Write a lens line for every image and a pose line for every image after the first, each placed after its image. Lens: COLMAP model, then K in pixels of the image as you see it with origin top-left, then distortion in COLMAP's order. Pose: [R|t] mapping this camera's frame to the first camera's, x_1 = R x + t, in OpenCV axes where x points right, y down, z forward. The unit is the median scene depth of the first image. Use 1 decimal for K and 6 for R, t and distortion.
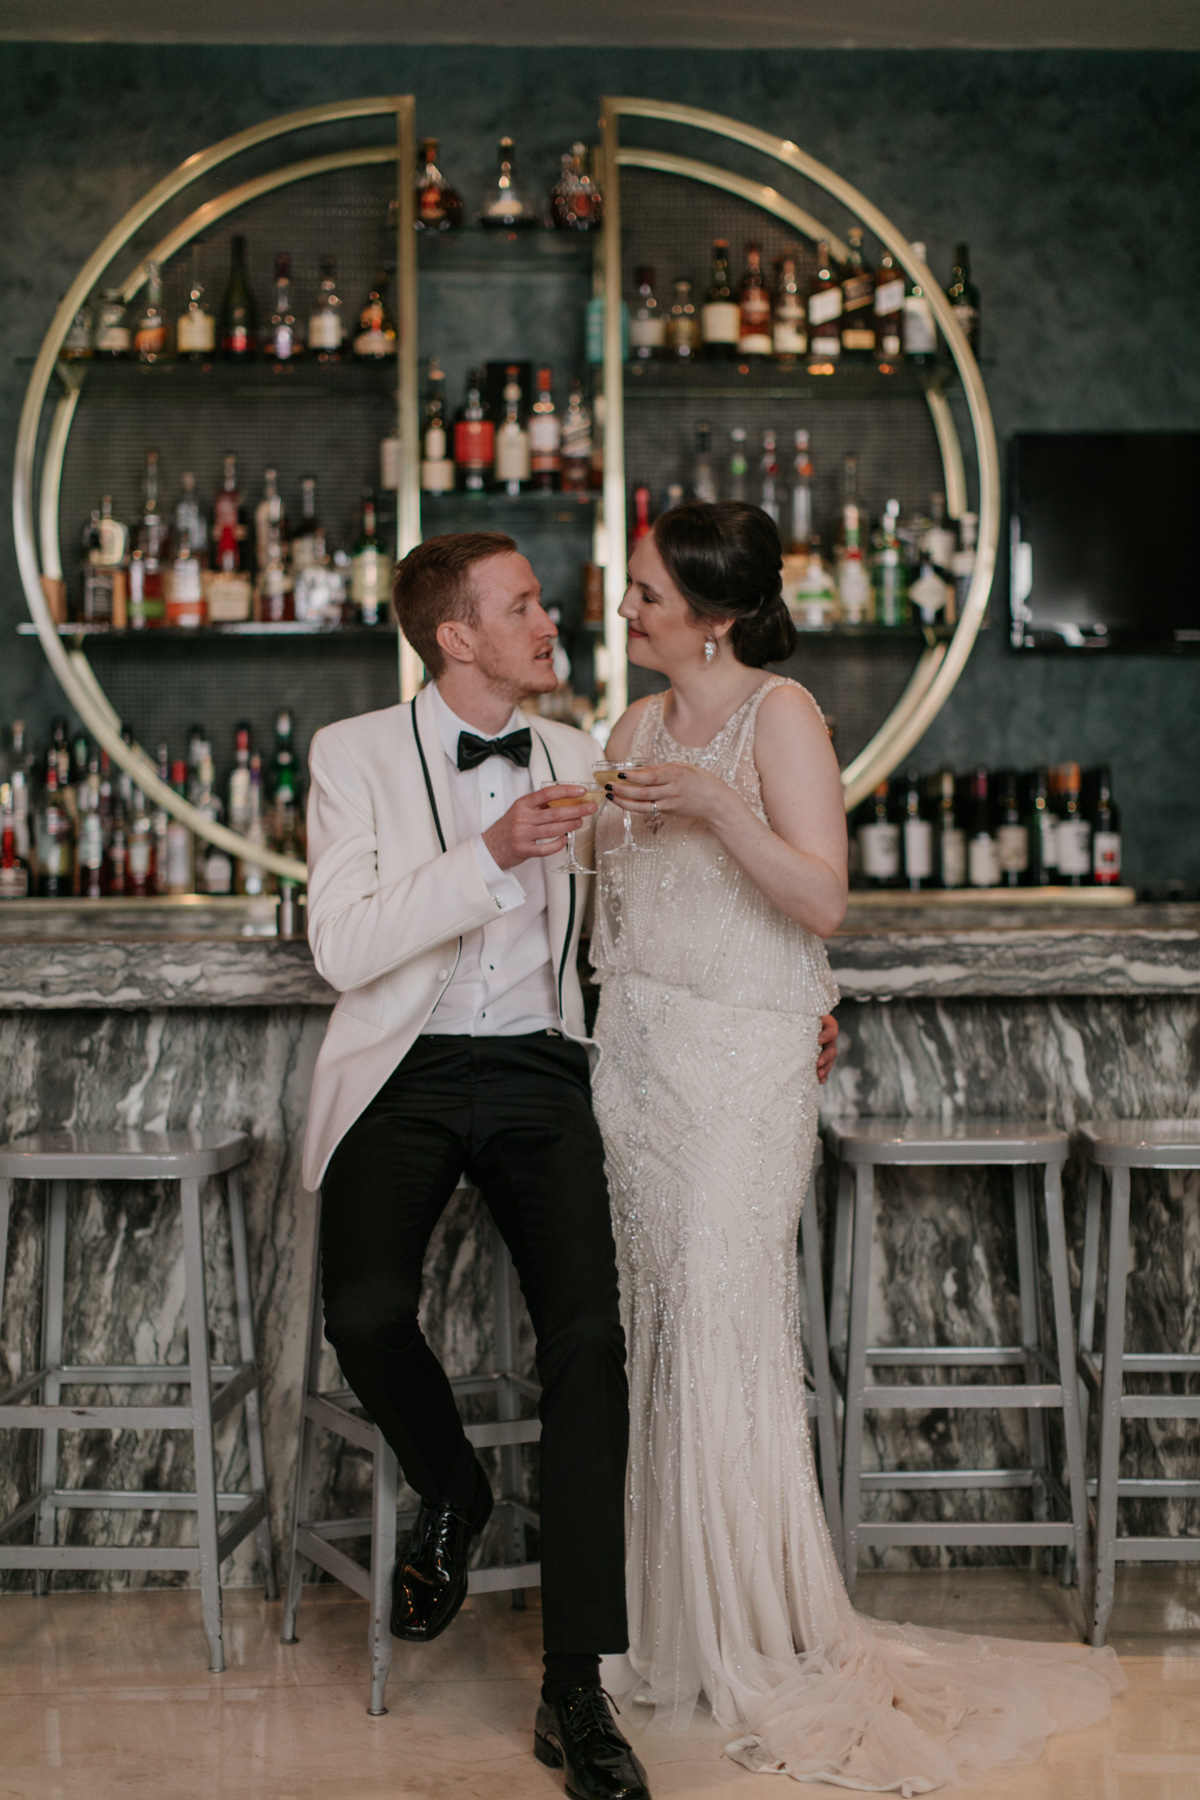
lens RADIAL K [[2697.7, 0, 589.3], [0, 2697.7, 966.1], [0, 0, 1]] dist [-0.000086, -0.012660]
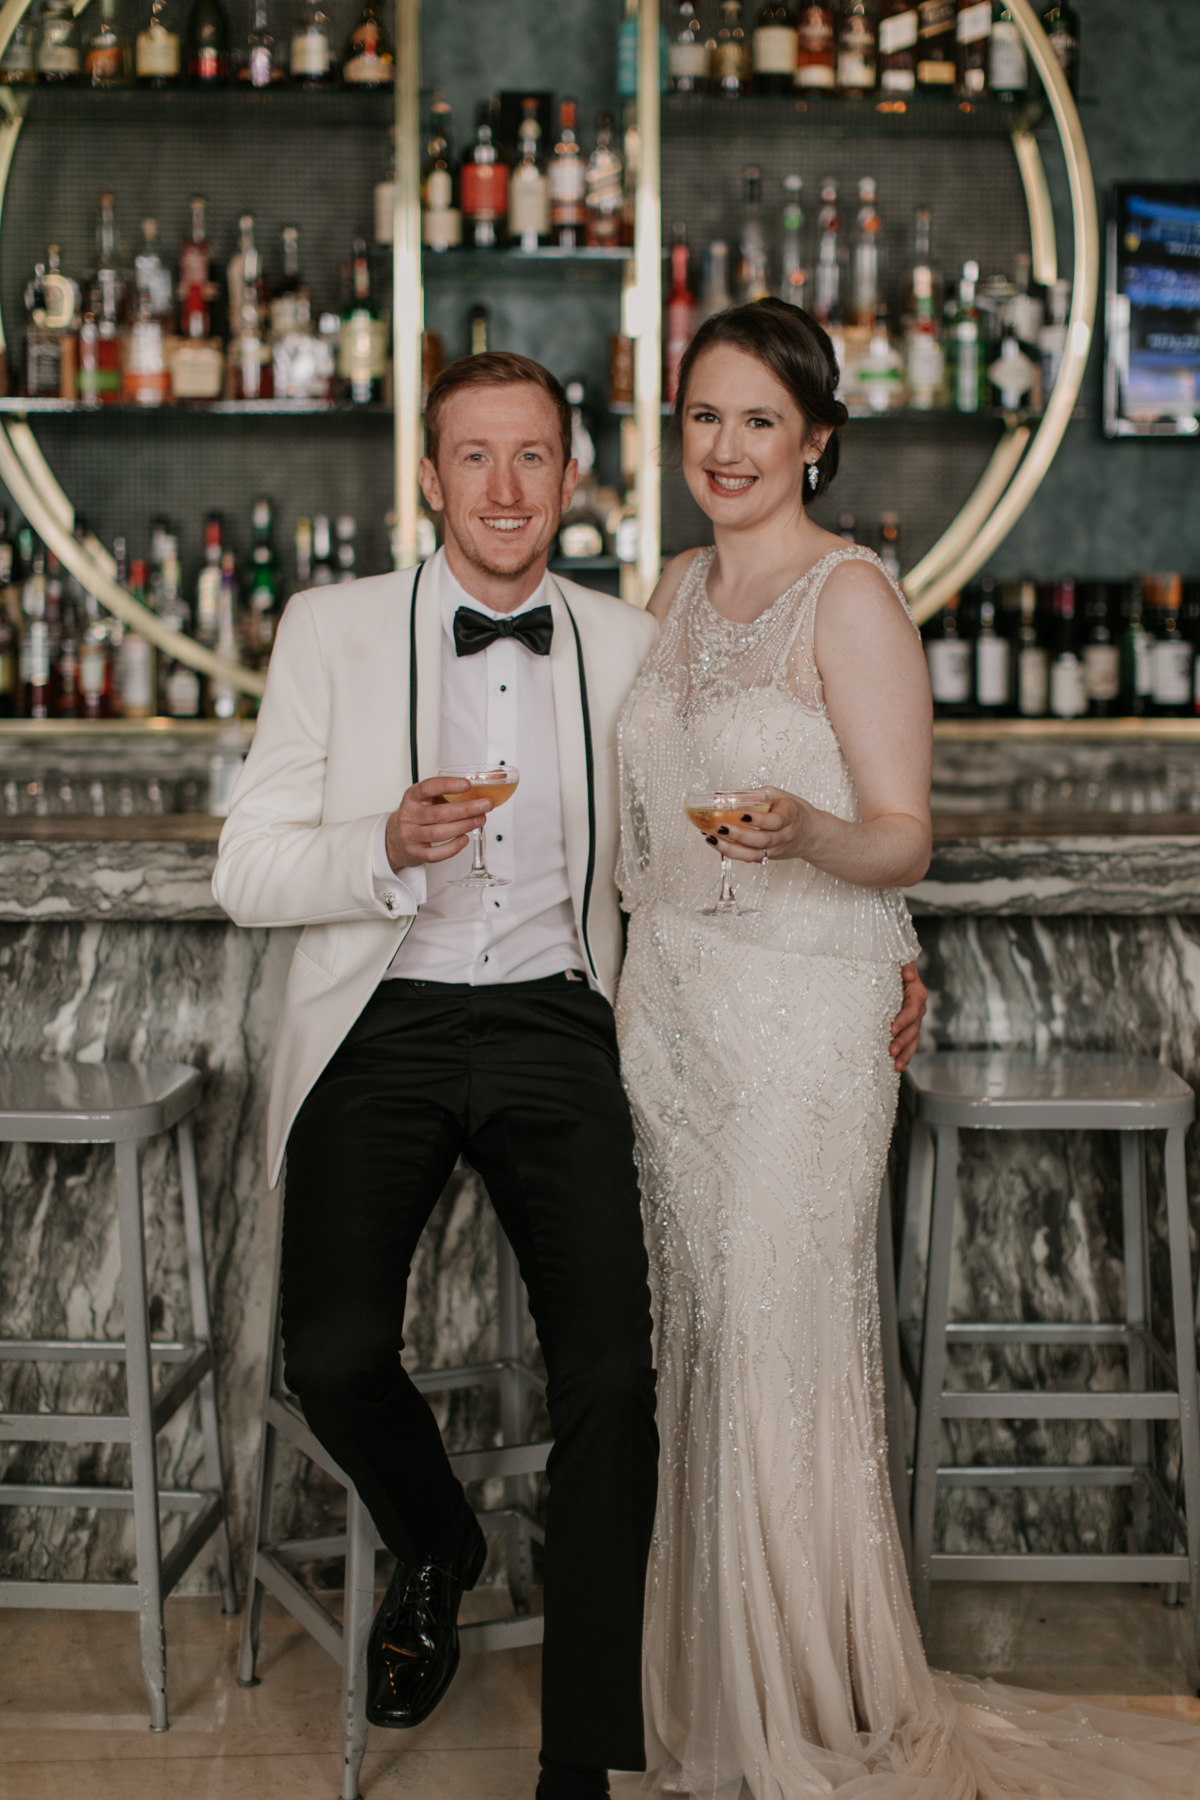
lens RADIAL K [[2747.2, 0, 630.7], [0, 2747.2, 865.0], [0, 0, 1]] dist [0.002544, 0.006469]
pose [[0.999883, 0.011181, 0.010420, -0.004114], [-0.011935, 0.997084, 0.075370, -0.063433], [-0.009546, -0.075486, 0.997101, 0.157220]]
